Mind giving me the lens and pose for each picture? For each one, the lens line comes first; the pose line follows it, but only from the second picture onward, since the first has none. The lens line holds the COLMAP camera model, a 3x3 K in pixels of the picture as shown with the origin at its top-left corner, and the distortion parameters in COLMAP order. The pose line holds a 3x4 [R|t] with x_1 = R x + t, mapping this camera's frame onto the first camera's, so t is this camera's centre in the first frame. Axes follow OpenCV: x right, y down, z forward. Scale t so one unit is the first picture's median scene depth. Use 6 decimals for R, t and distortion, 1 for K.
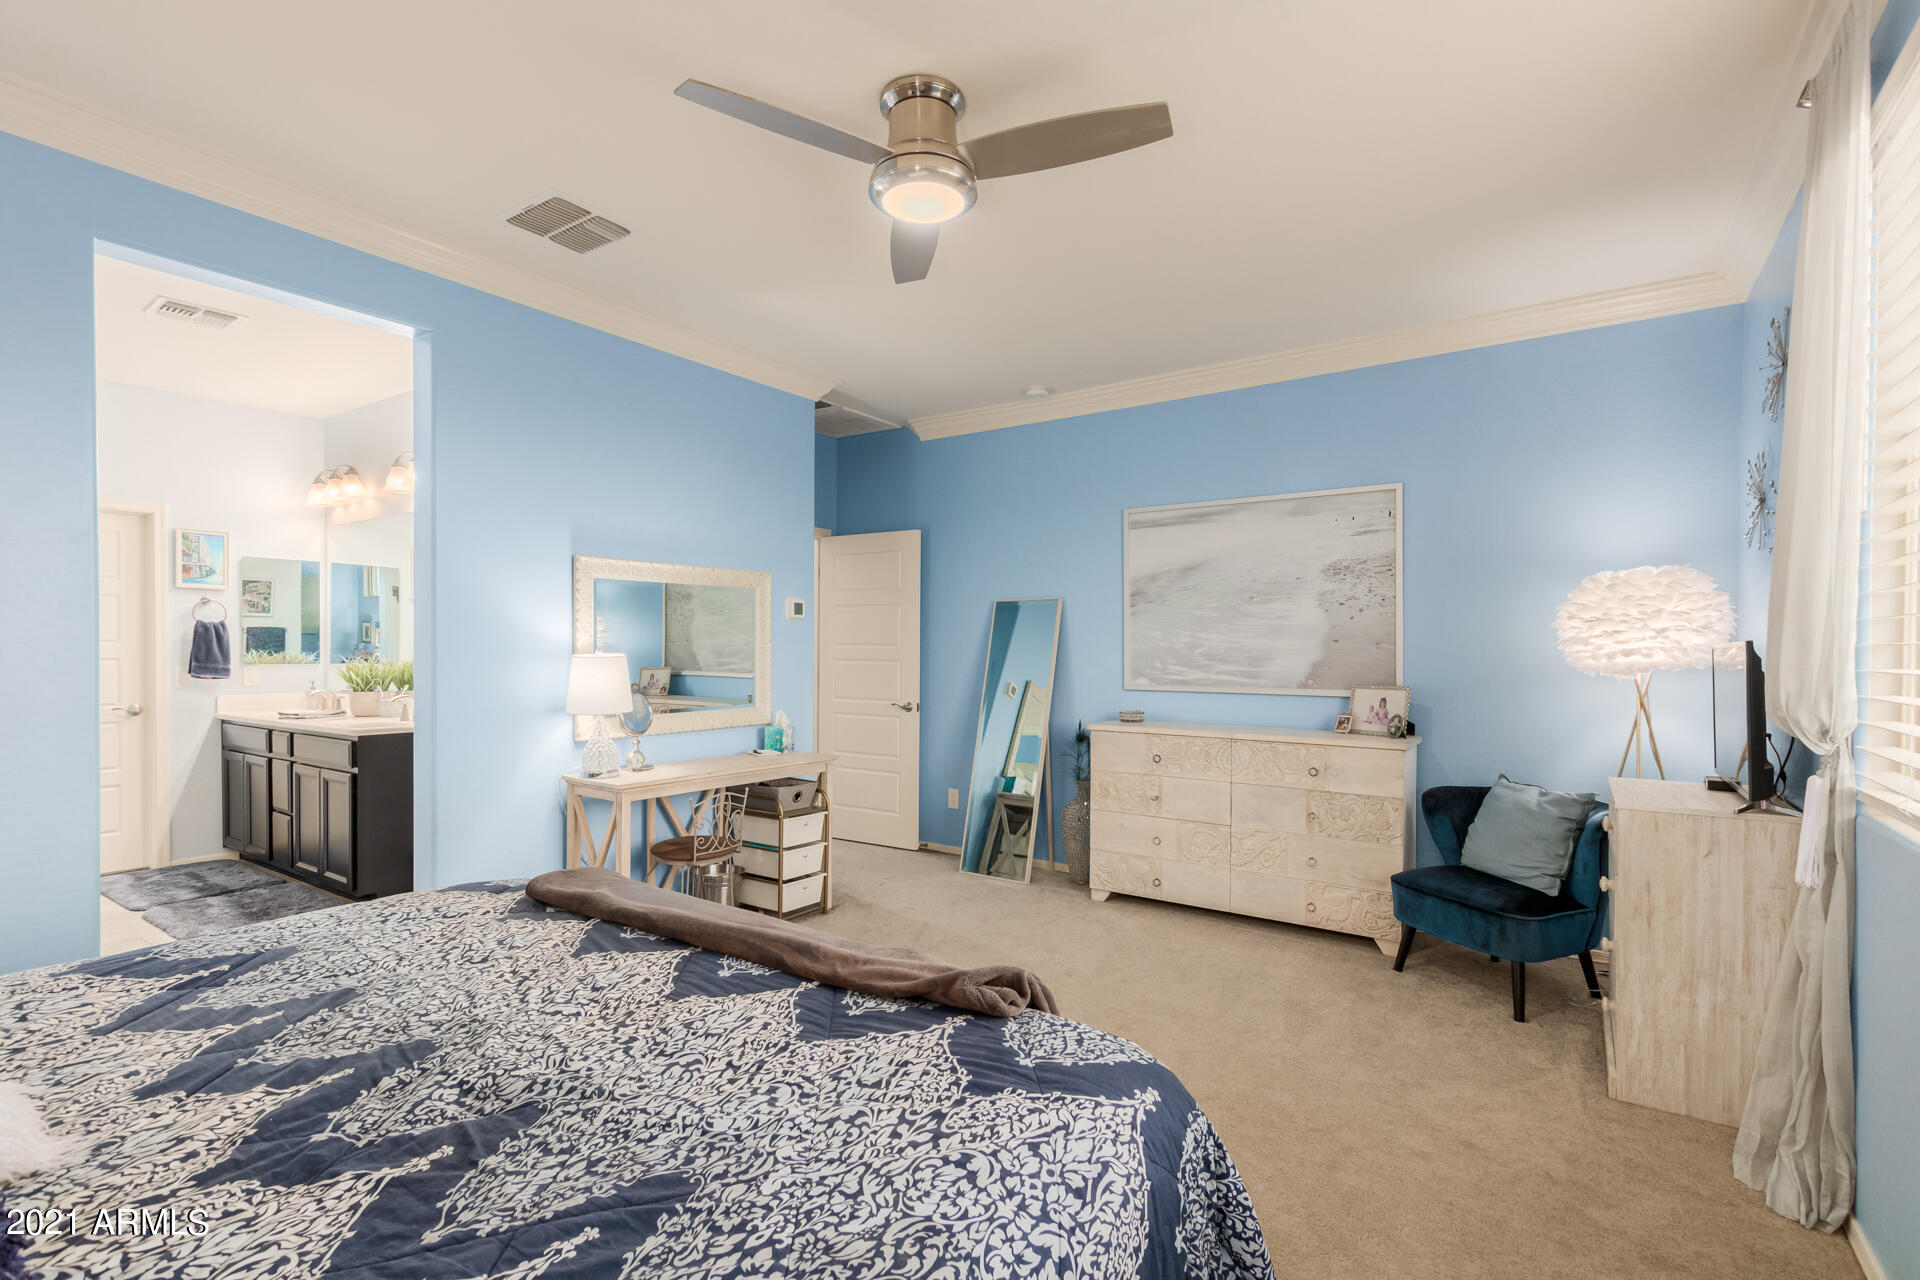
lens RADIAL K [[879.7, 0, 960.0], [0, 879.7, 640.0], [0, 0, 1]] dist [0.001652, 0.000081]
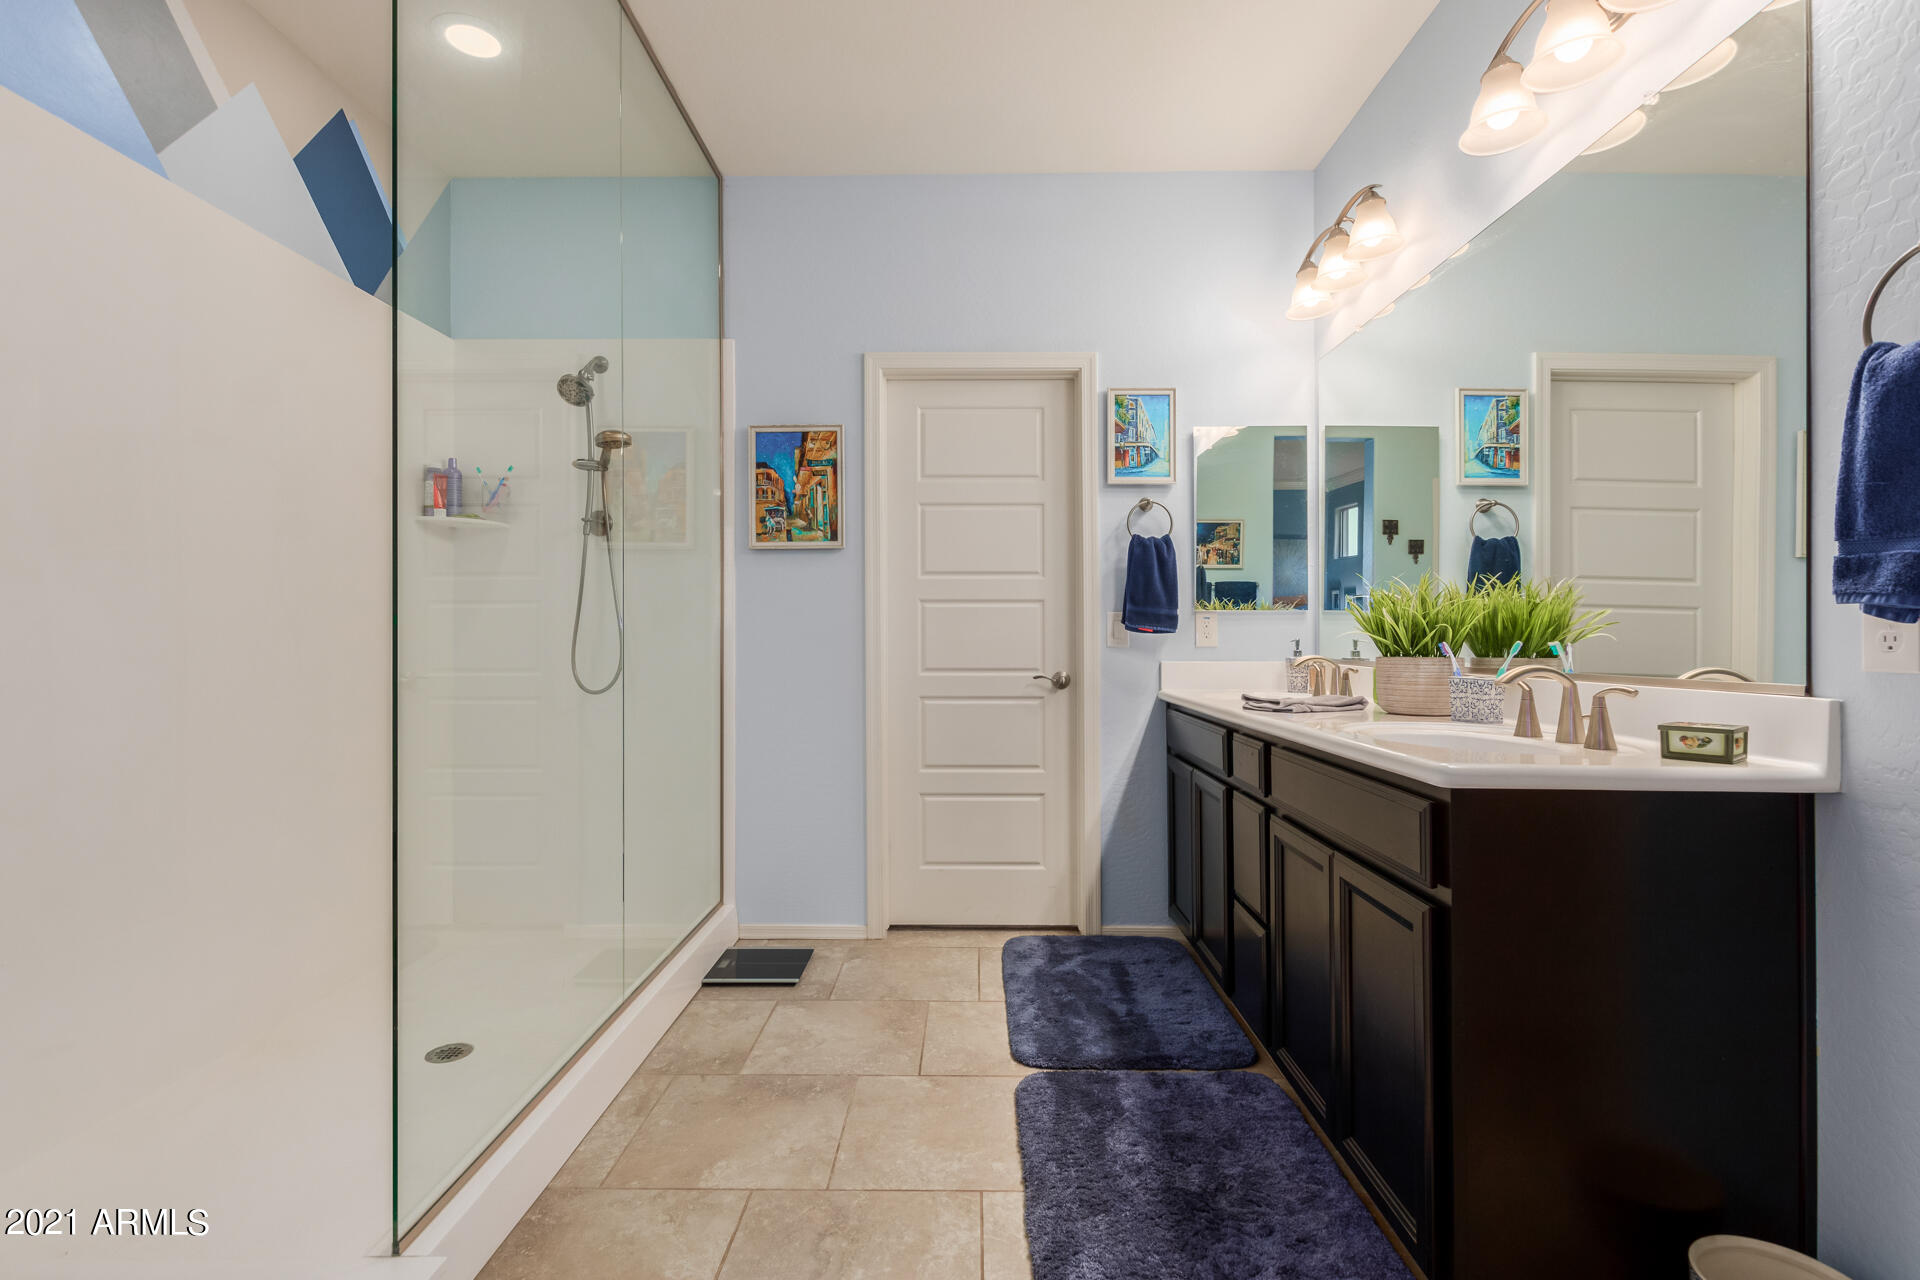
lens RADIAL K [[877.8, 0, 958.7], [0, 877.8, 655.0], [0, 0, 1]] dist [0.002902, -0.000358]
pose [[0.556275, 0.013240, -0.830893, -0.431638], [0.008602, 0.999728, 0.021689, 0.045404], [0.830954, -0.019213, 0.556010, 0.564281]]
